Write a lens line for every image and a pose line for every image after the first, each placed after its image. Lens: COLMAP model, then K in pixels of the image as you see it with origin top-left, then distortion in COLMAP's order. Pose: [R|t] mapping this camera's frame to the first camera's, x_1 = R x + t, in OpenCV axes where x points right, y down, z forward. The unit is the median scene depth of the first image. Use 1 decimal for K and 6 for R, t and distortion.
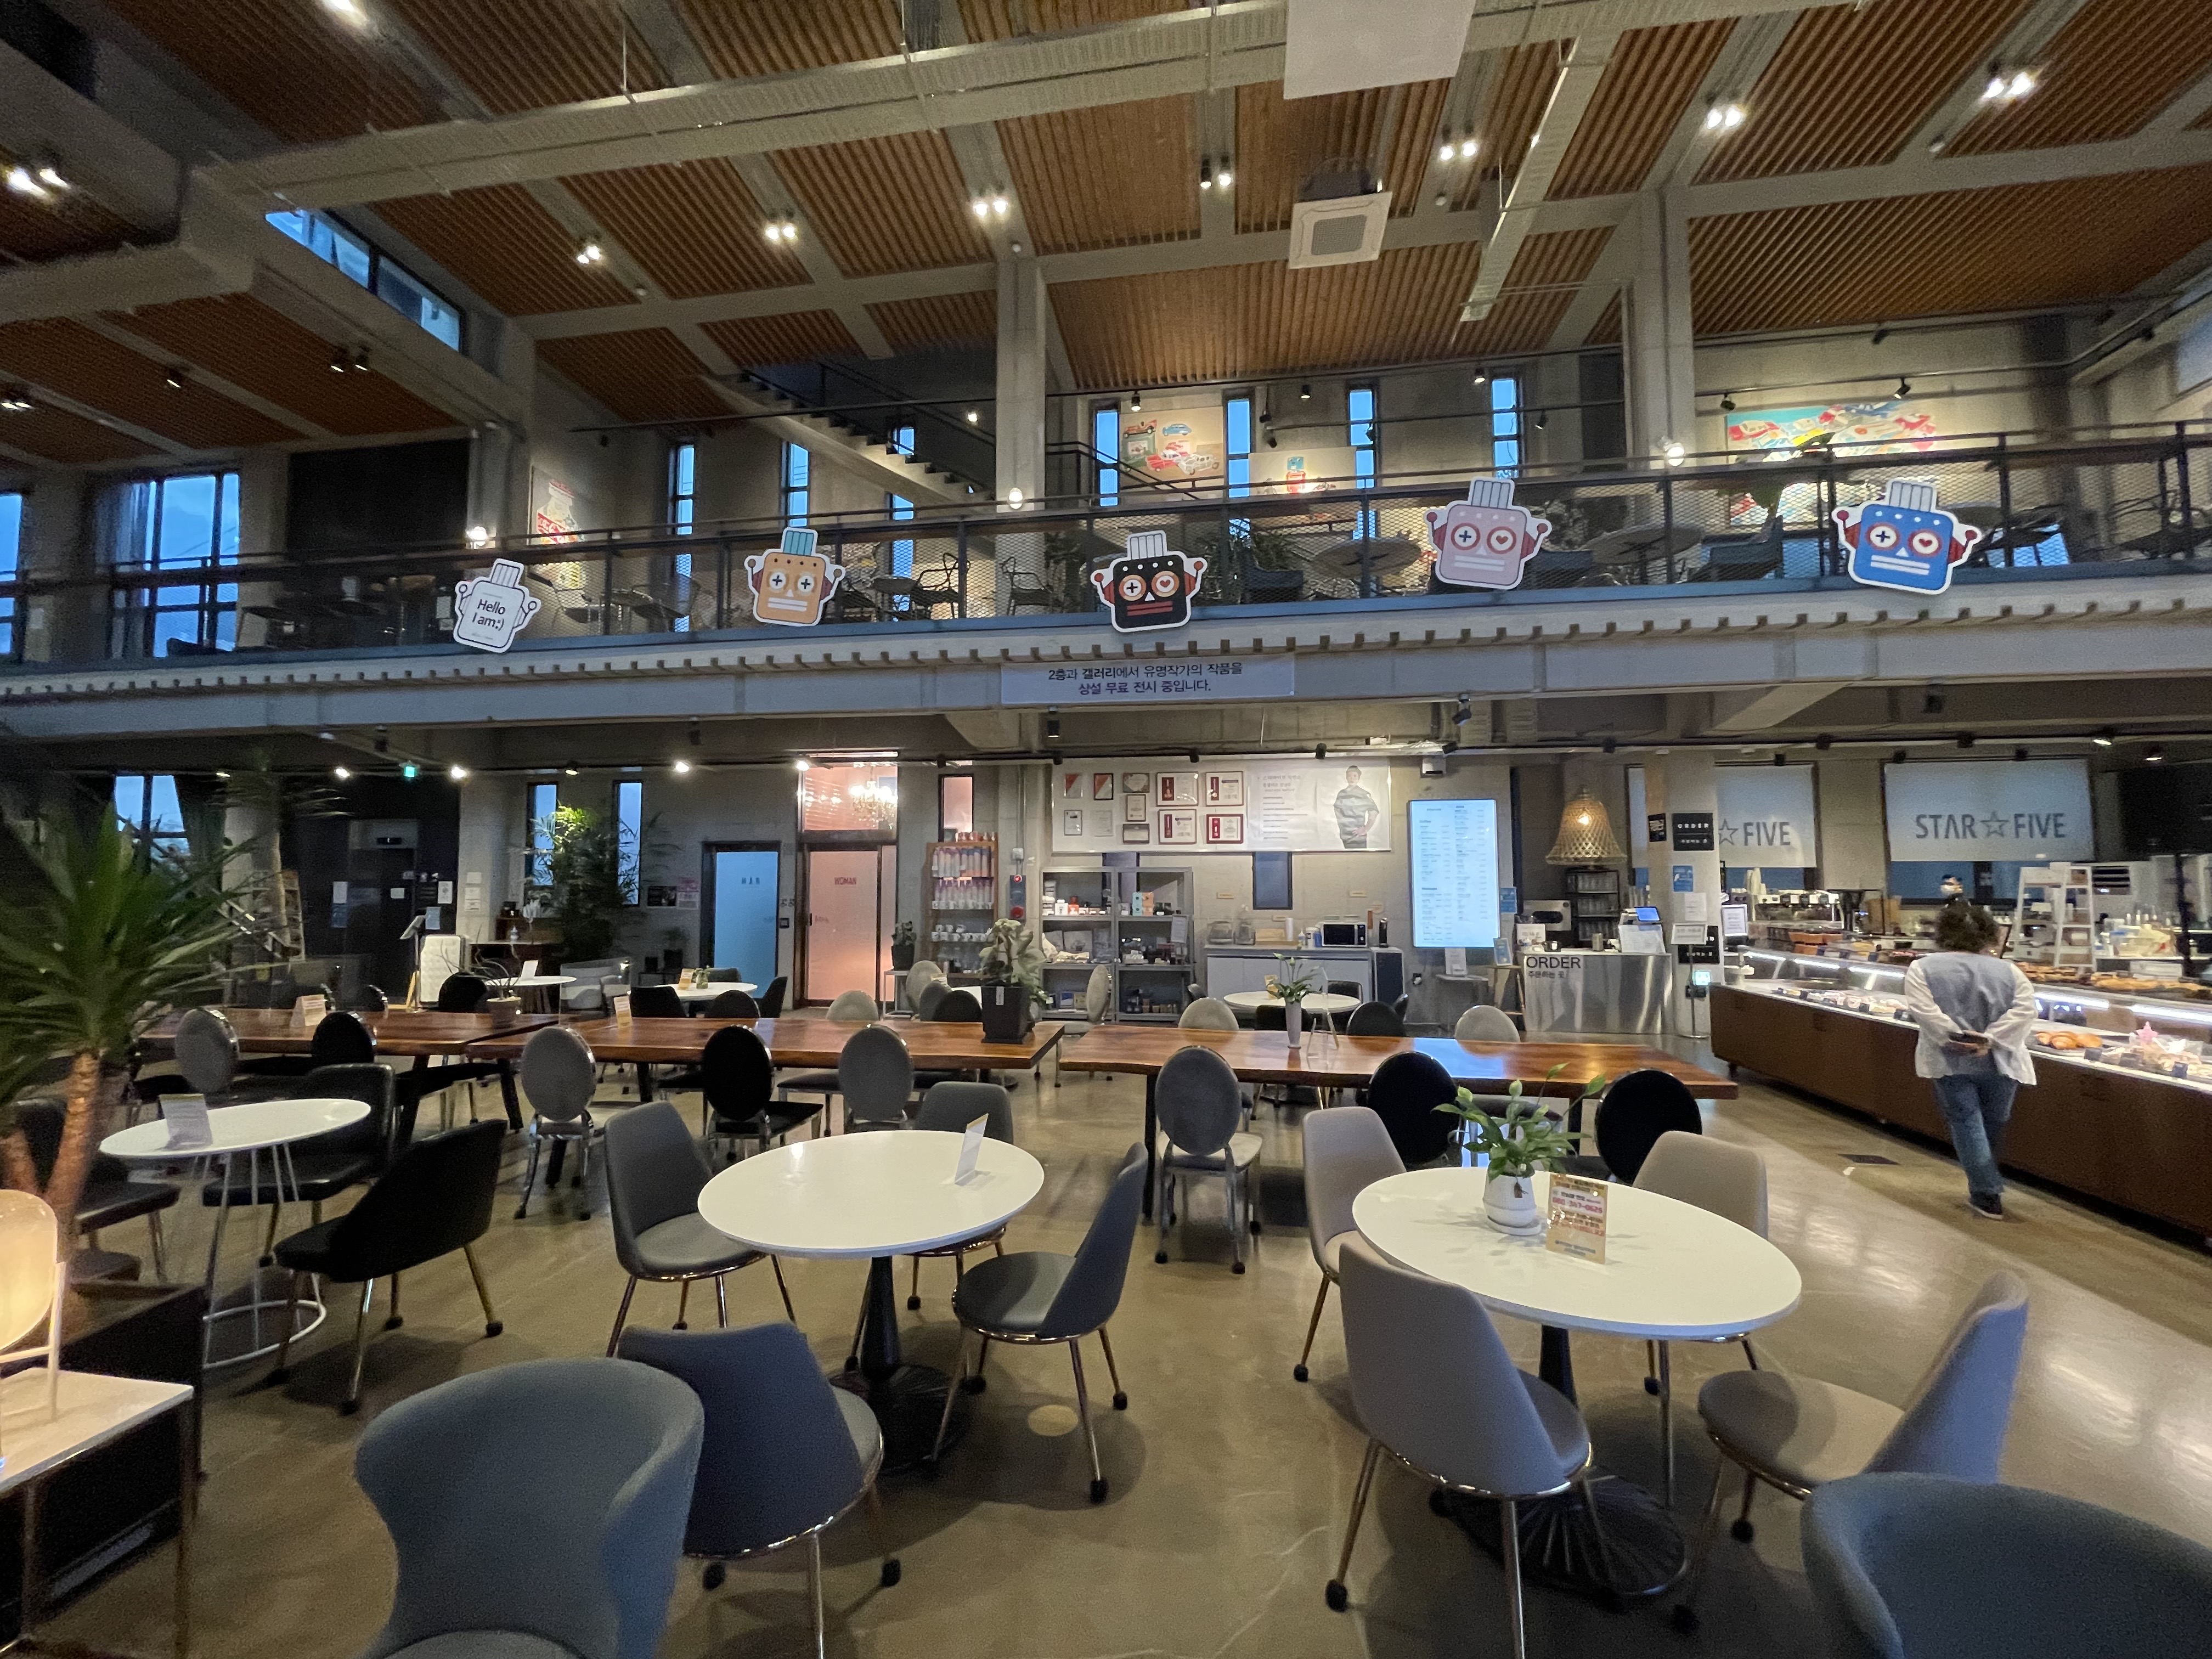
lens RADIAL K [[890.6, 0, 1090.7], [0, 890.6, 829.0], [0, 0, 1]] dist [0.004950, -0.003092]
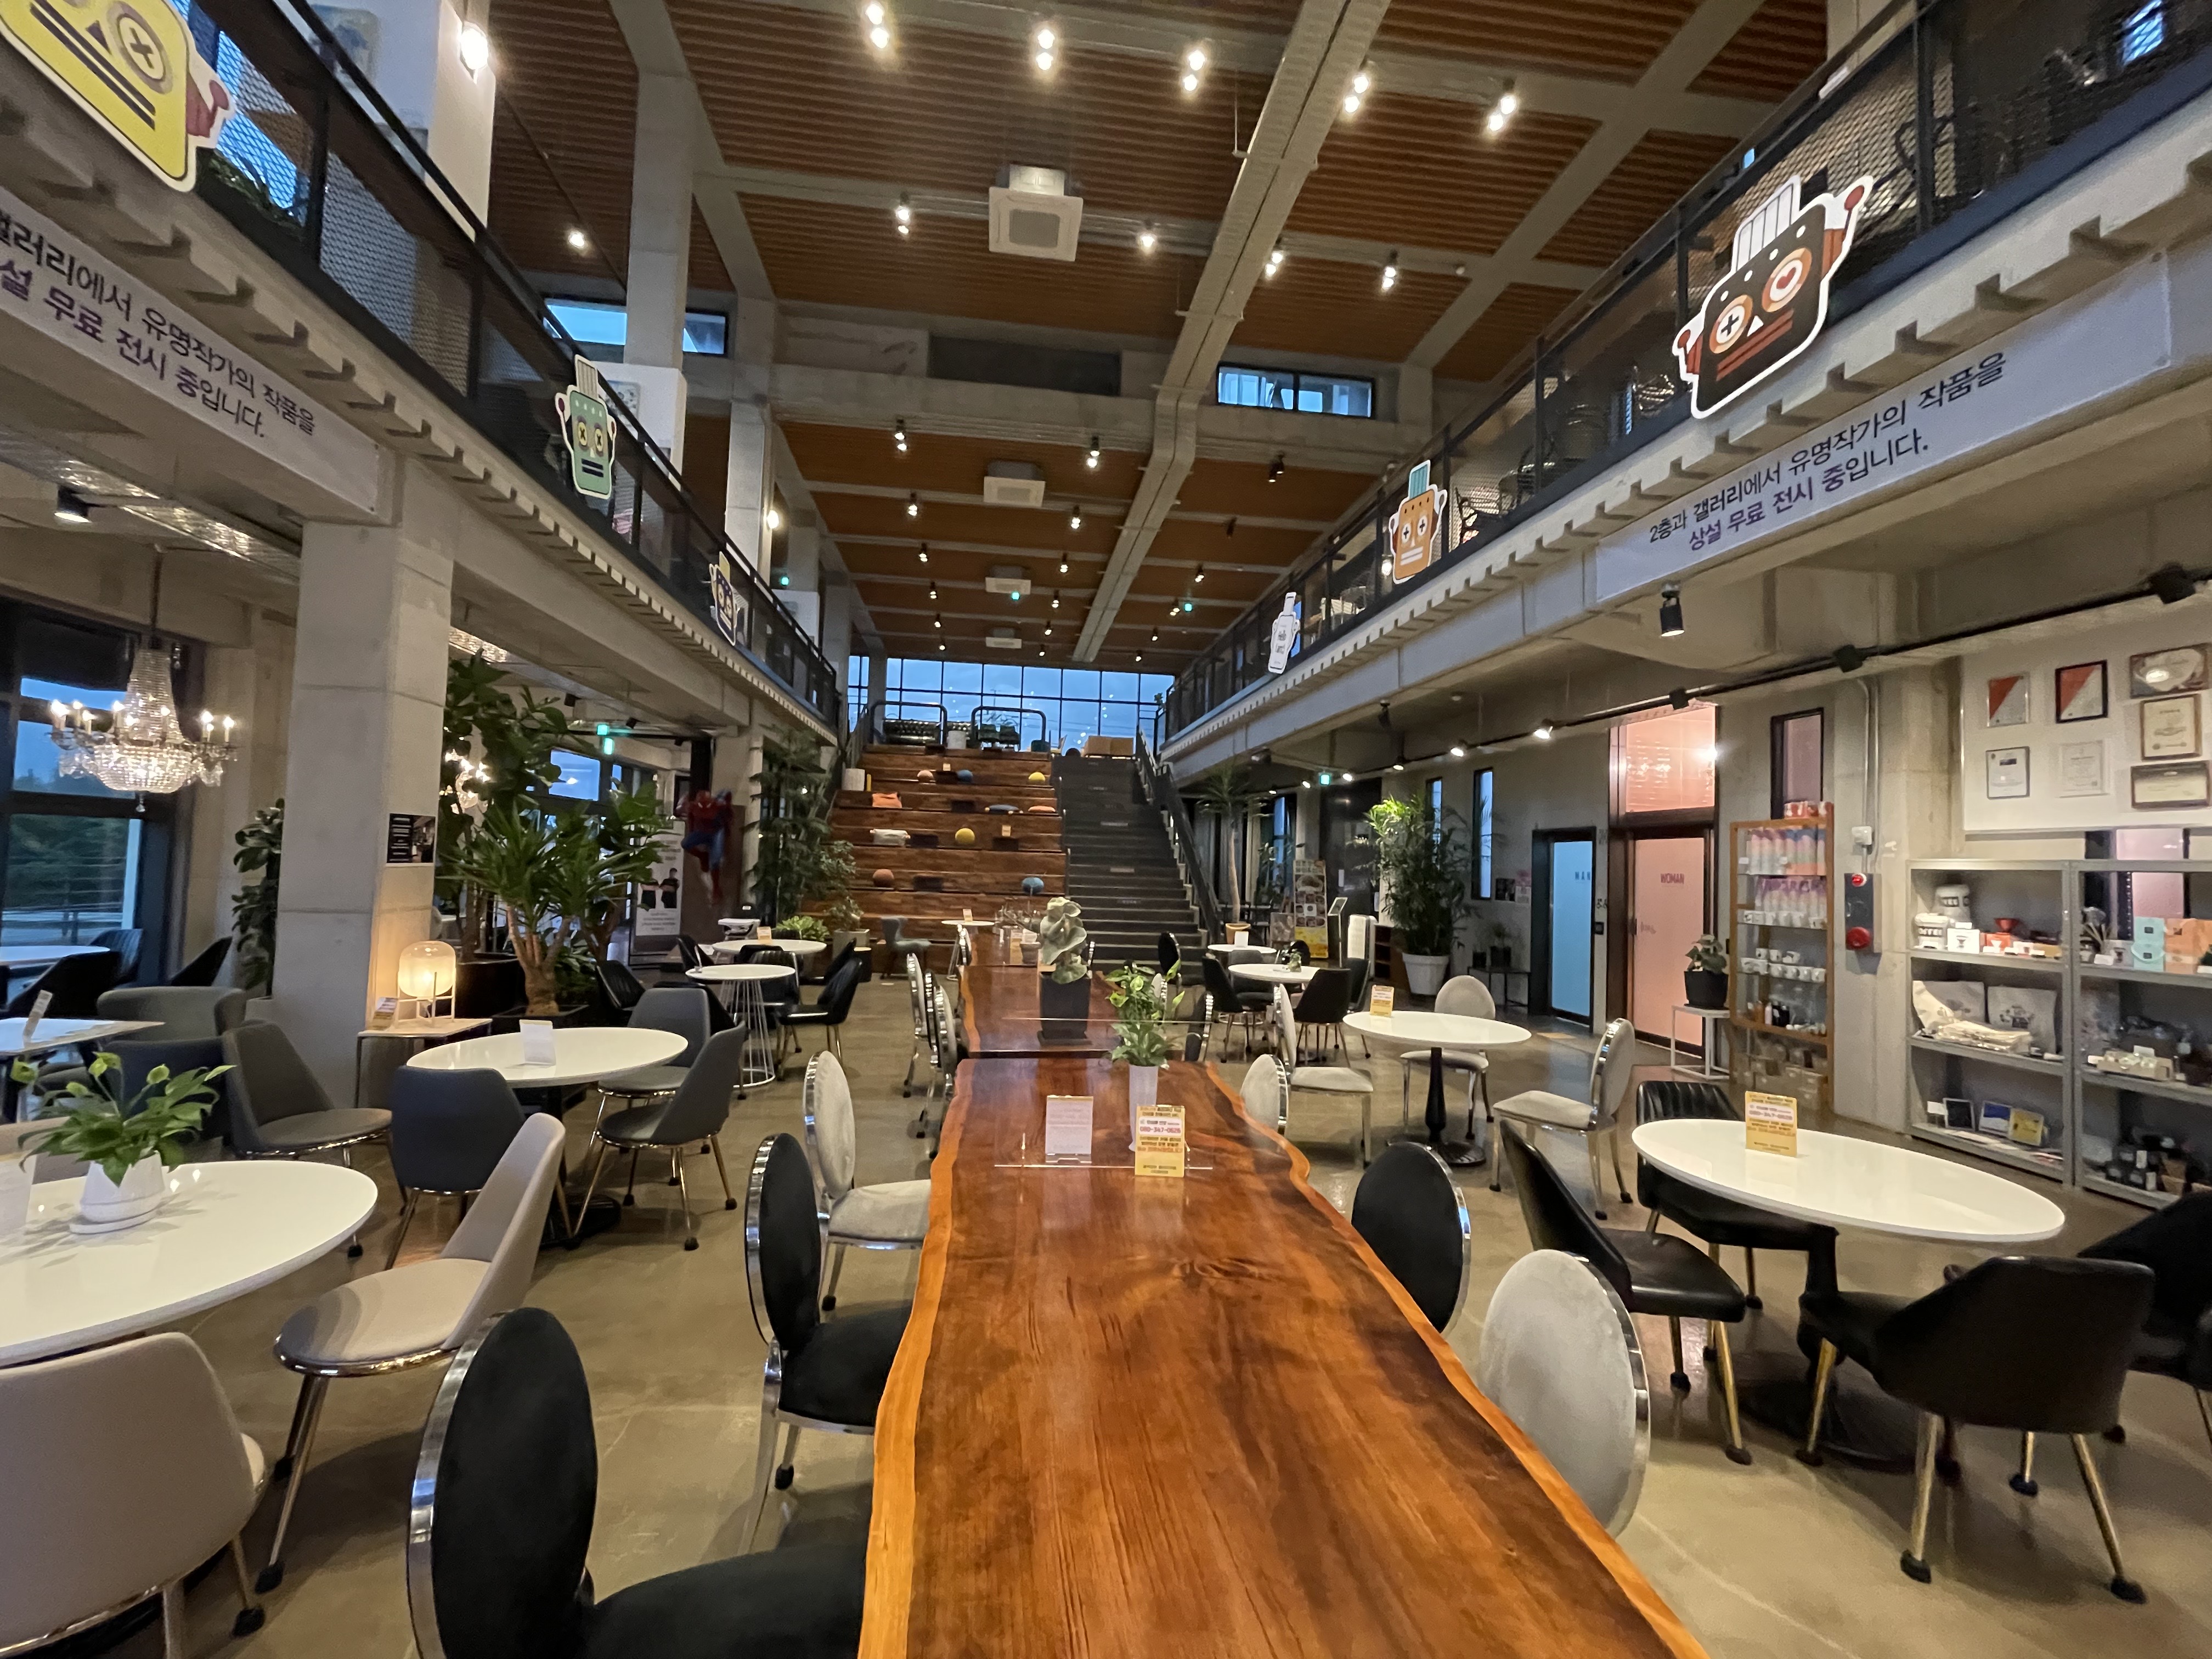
lens RADIAL K [[890.6, 0, 1090.7], [0, 890.6, 829.0], [0, 0, 1]] dist [0.004950, -0.003092]
pose [[0.268526, -0.027563, -0.962878, 0.333761], [0.021764, 0.999509, -0.022542, 0.024981], [0.963027, -0.014903, 0.268994, 0.361329]]
